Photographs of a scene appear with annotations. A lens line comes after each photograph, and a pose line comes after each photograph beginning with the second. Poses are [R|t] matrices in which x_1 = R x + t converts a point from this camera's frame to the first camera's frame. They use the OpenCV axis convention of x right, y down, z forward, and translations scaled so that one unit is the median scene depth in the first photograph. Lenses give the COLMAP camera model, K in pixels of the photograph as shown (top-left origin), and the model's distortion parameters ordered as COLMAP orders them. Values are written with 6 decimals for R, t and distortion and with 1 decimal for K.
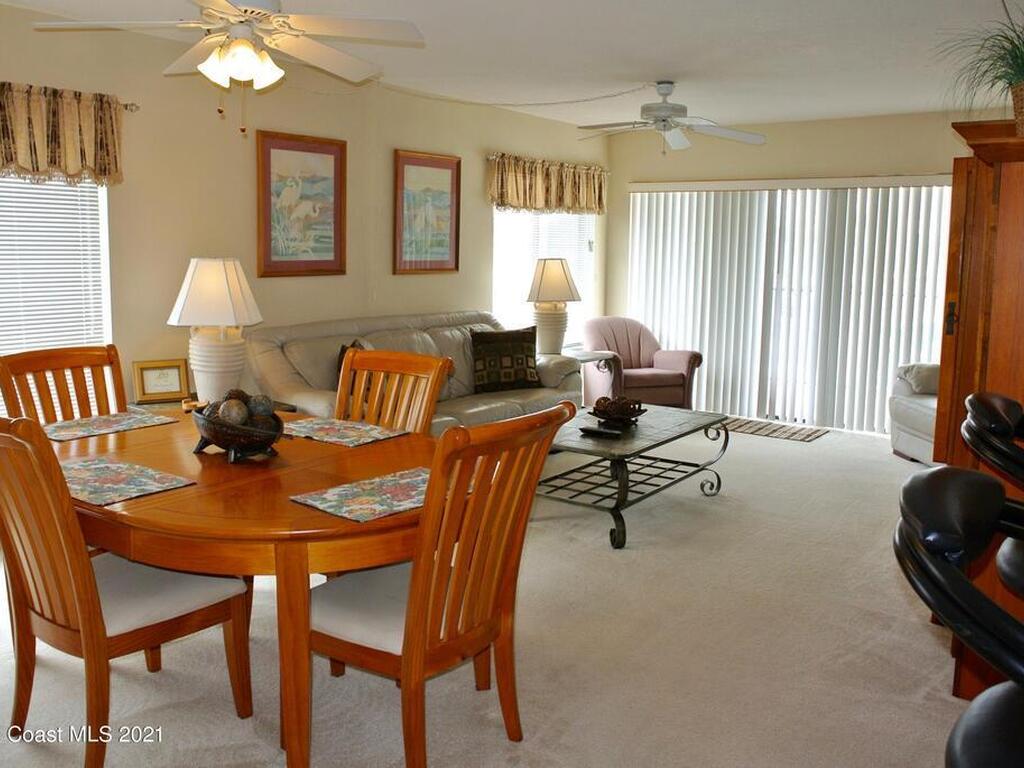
lens RADIAL K [[906.7, 0, 493.4], [0, 906.7, 379.7], [0, 0, 1]] dist [-0.092686, 0.081645]
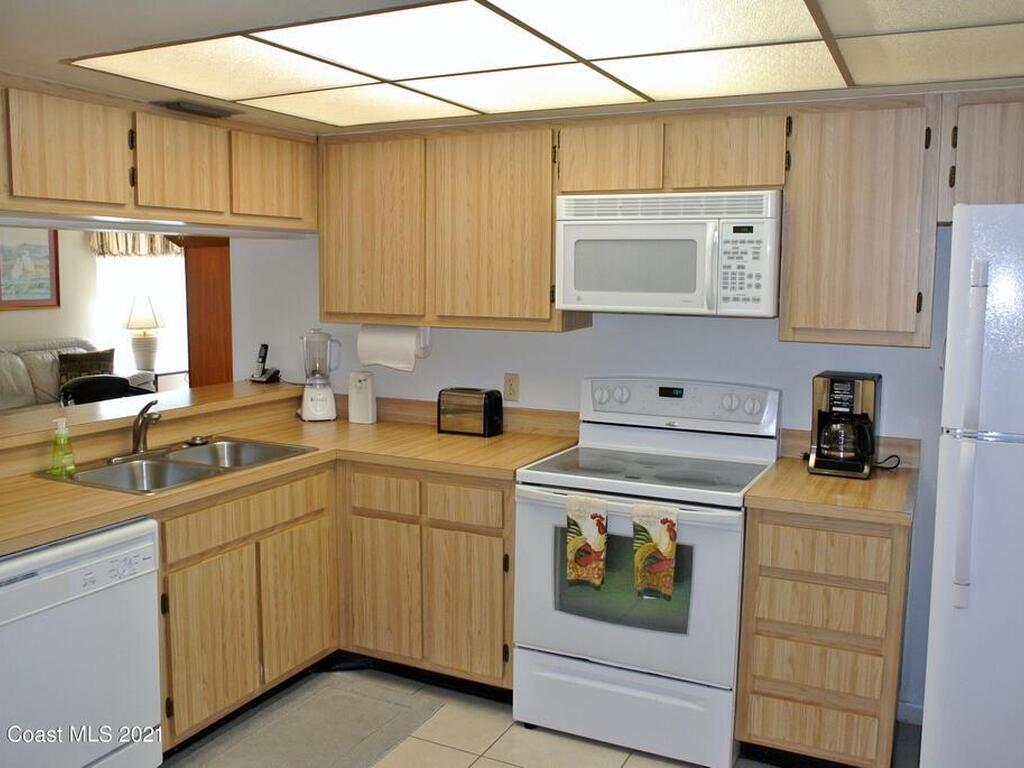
lens RADIAL K [[906.7, 0, 493.4], [0, 906.7, 379.7], [0, 0, 1]] dist [-0.092686, 0.081645]
pose [[0.985979, -0.030458, 0.164067, 0.382719], [0.034745, 0.999124, -0.023323, 0.035707], [-0.163213, 0.028697, 0.986173, -0.362168]]
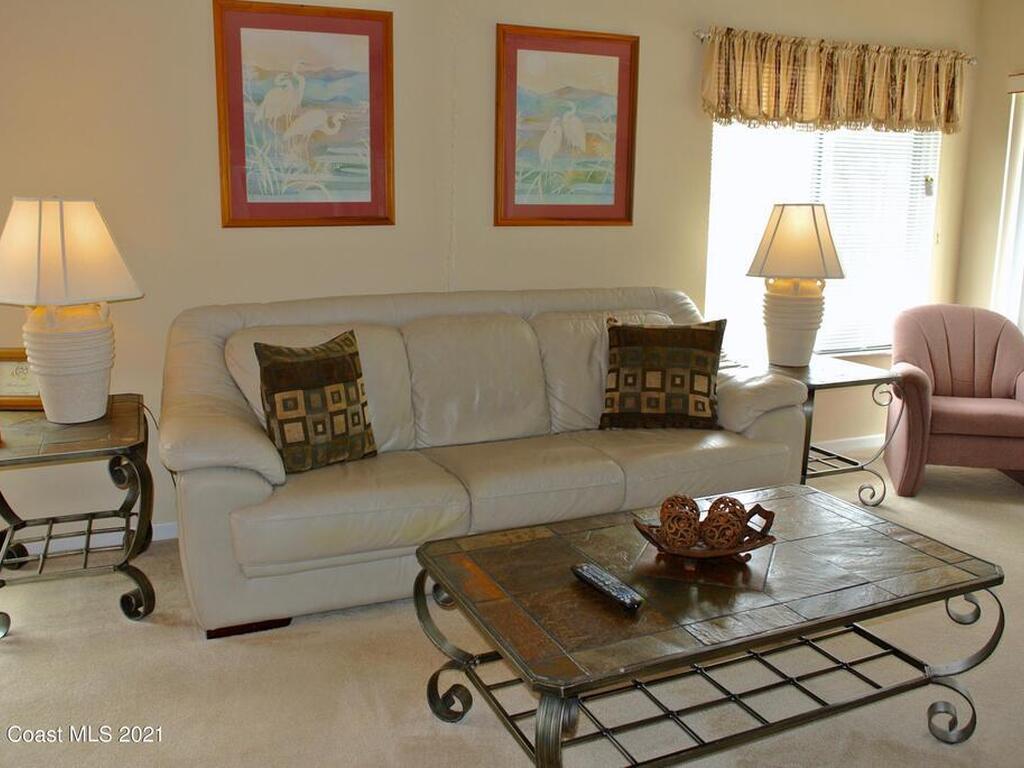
lens RADIAL K [[906.7, 0, 493.4], [0, 906.7, 379.7], [0, 0, 1]] dist [-0.092686, 0.081645]
pose [[0.868713, 0.094512, -0.486215, 0.206519], [-0.069435, 0.995171, 0.069386, -0.052730], [0.490425, -0.026516, 0.871080, 0.441694]]
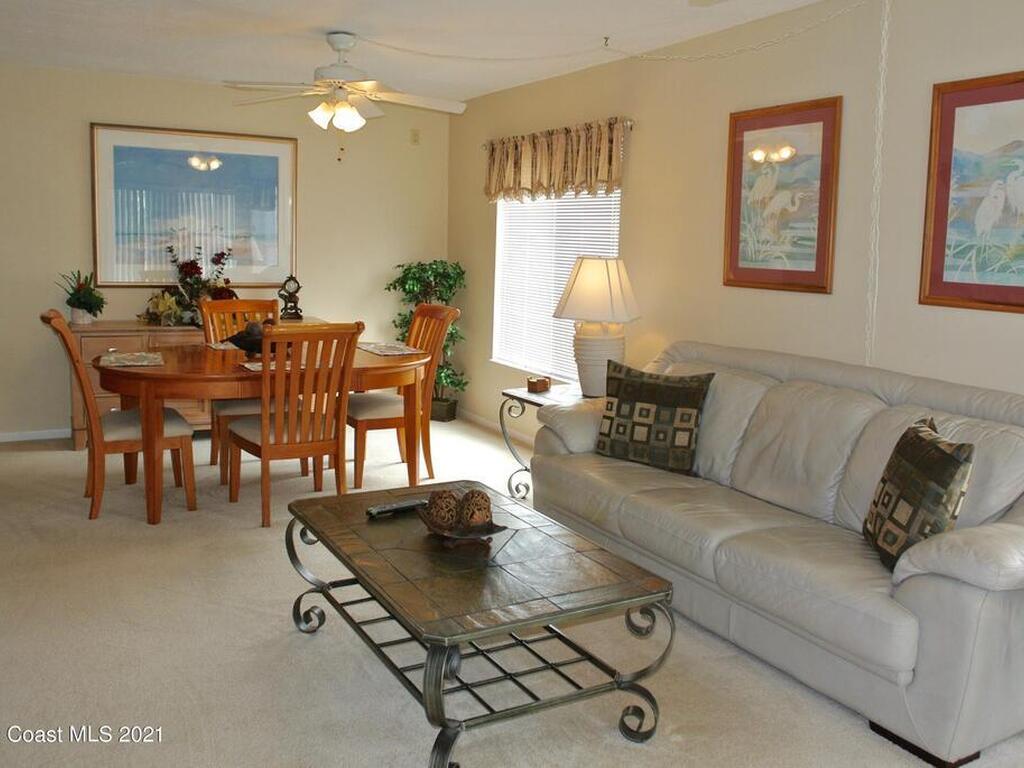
lens RADIAL K [[906.7, 0, 493.4], [0, 906.7, 379.7], [0, 0, 1]] dist [-0.092686, 0.081645]
pose [[-0.430272, 0.115123, -0.895328, 0.520442], [-0.162343, 0.965795, 0.202202, -0.139835], [0.887981, 0.232352, -0.396864, 0.990306]]
